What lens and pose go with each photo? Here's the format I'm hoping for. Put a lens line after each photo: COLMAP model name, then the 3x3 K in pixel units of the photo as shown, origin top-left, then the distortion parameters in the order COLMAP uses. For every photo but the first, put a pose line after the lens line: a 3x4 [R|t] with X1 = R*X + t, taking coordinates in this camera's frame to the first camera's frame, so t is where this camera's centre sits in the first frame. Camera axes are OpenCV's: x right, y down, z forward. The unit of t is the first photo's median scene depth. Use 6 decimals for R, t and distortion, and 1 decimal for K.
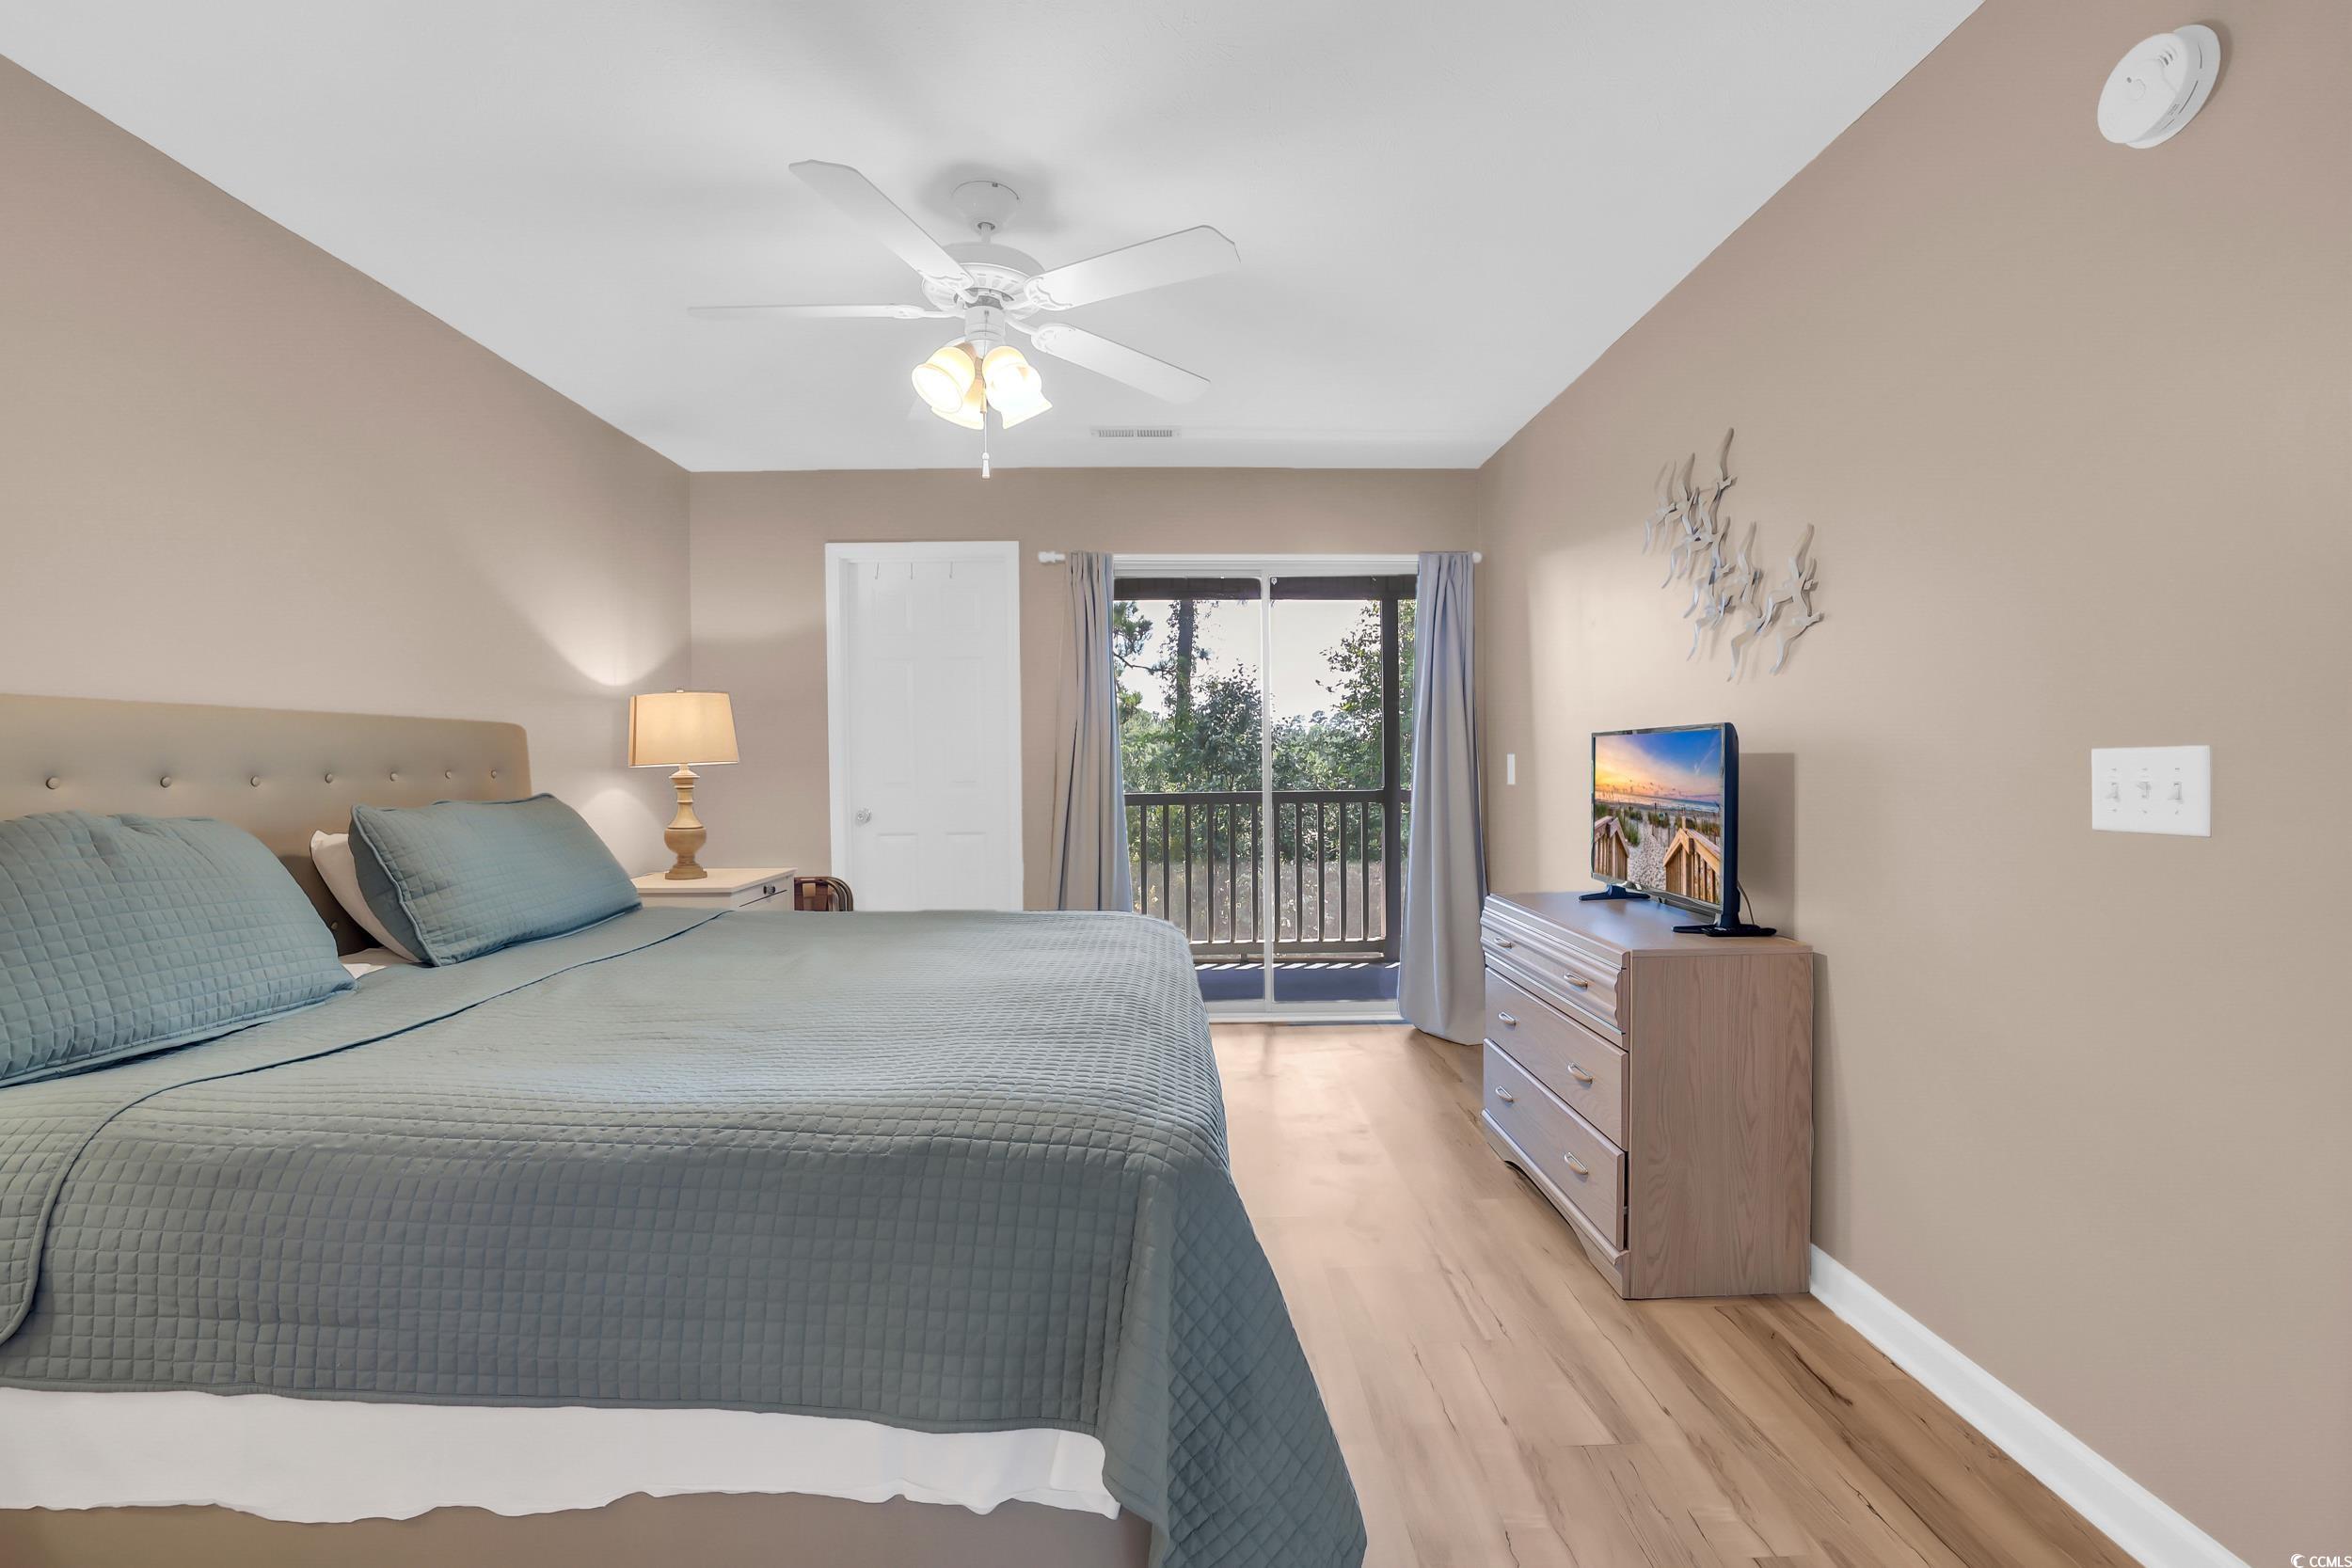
lens RADIAL K [[1008.0, 0, 1184.1], [0, 1008.0, 767.1], [0, 0, 1]] dist [-0.047922, 0.015708]
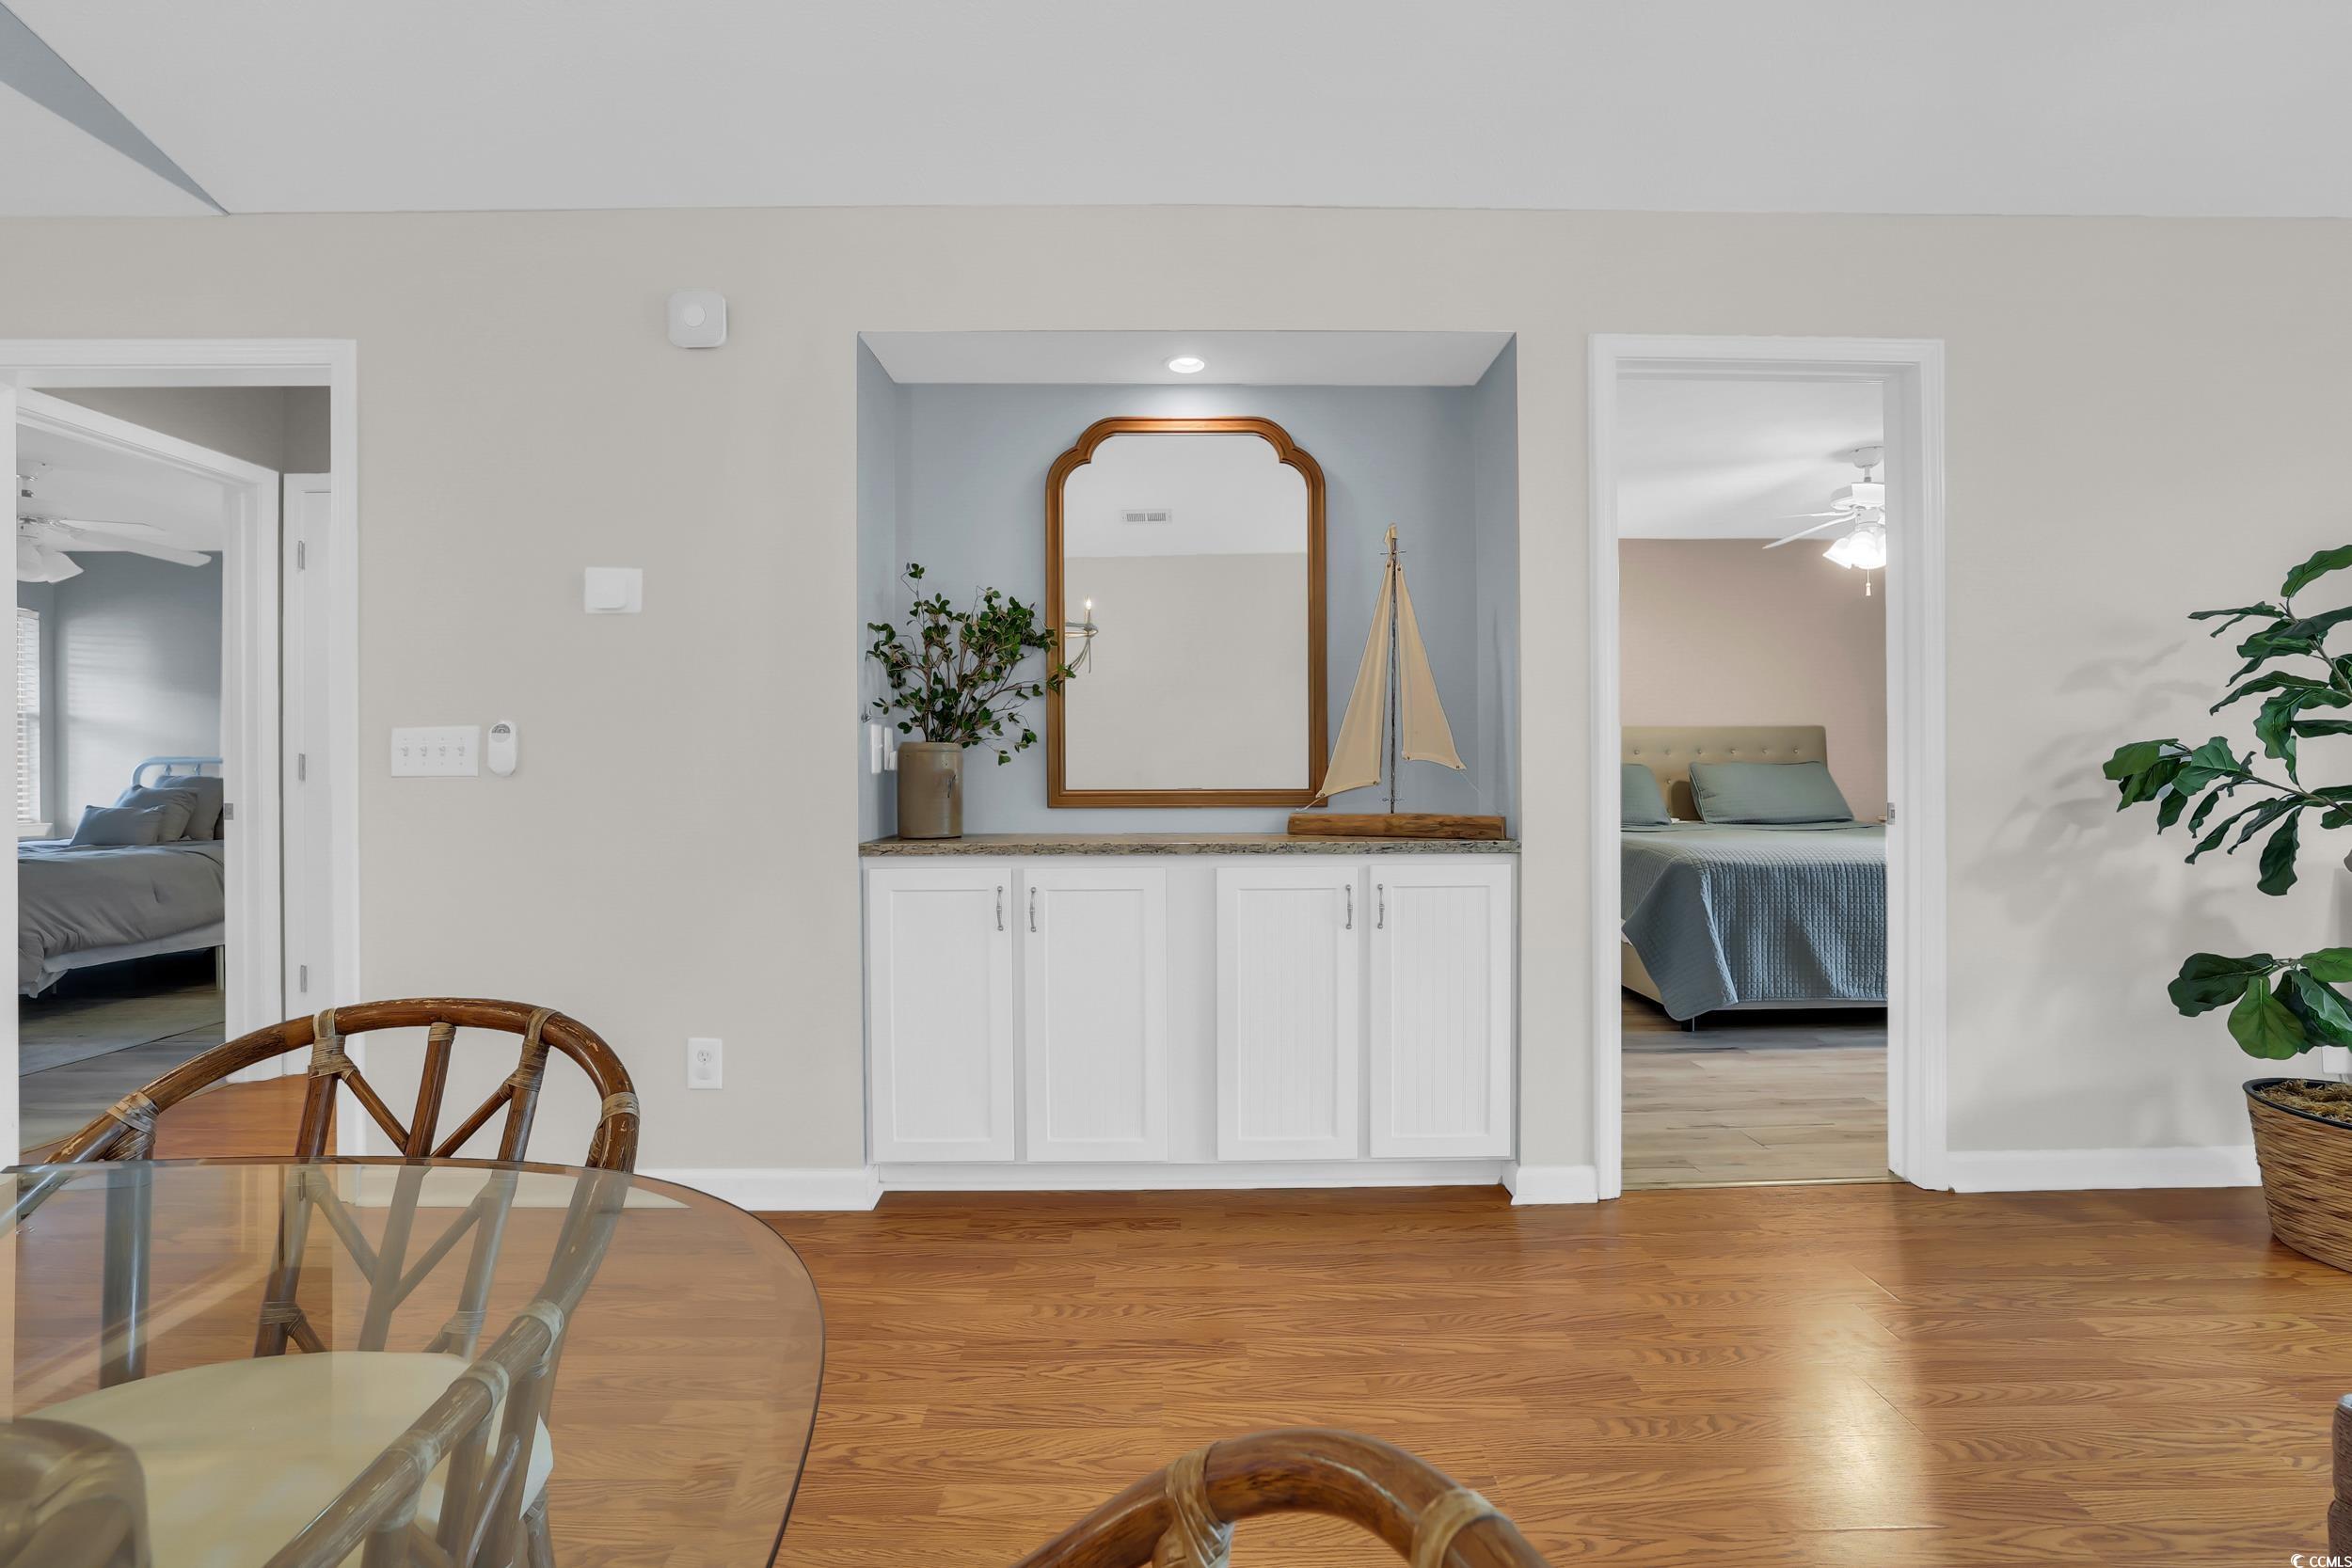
lens RADIAL K [[1008.0, 0, 1184.1], [0, 1008.0, 767.1], [0, 0, 1]] dist [-0.047922, 0.015708]
pose [[-0.008995, 0.007167, -0.999934, 1.061088], [0.001082, 0.999974, 0.007158, 0.019001], [0.999959, -0.001017, -0.009003, -0.191367]]
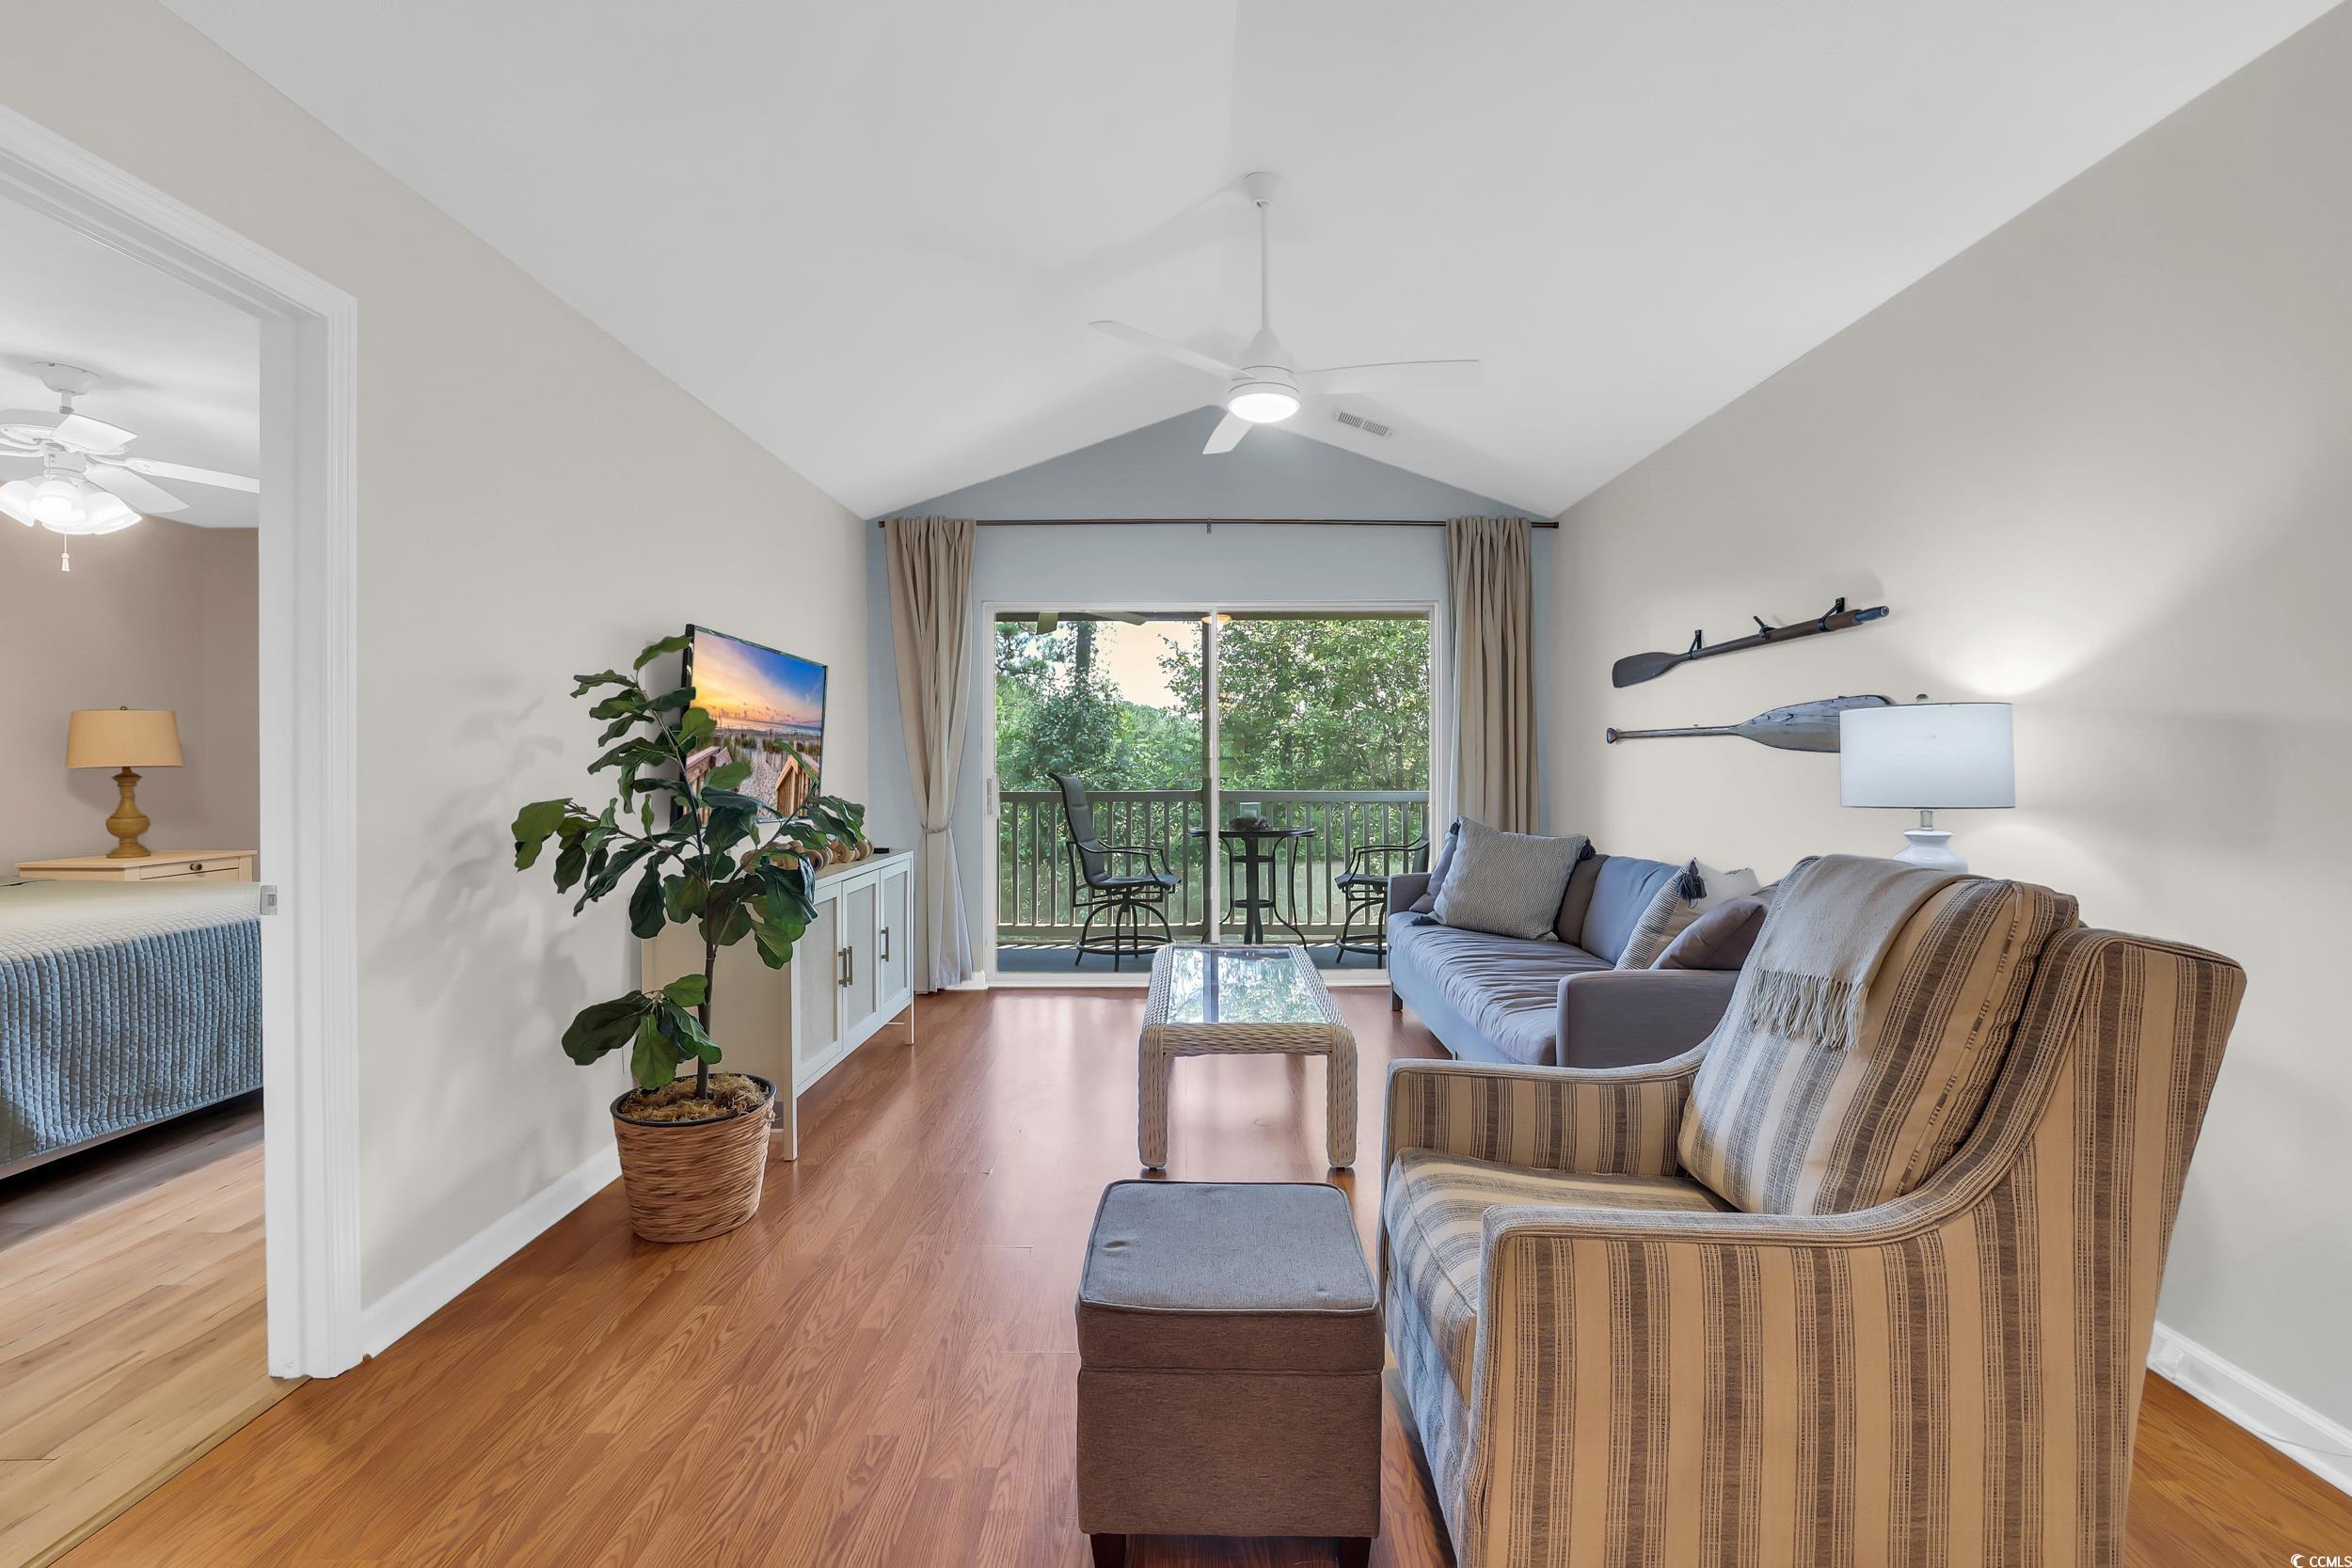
lens RADIAL K [[1008.0, 0, 1184.1], [0, 1008.0, 767.1], [0, 0, 1]] dist [-0.047922, 0.015708]
pose [[0.999706, 0.007457, -0.023055, 0.859450], [-0.007409, 0.999970, 0.002167, -0.016176], [0.023070, -0.001996, 0.999732, -0.200665]]
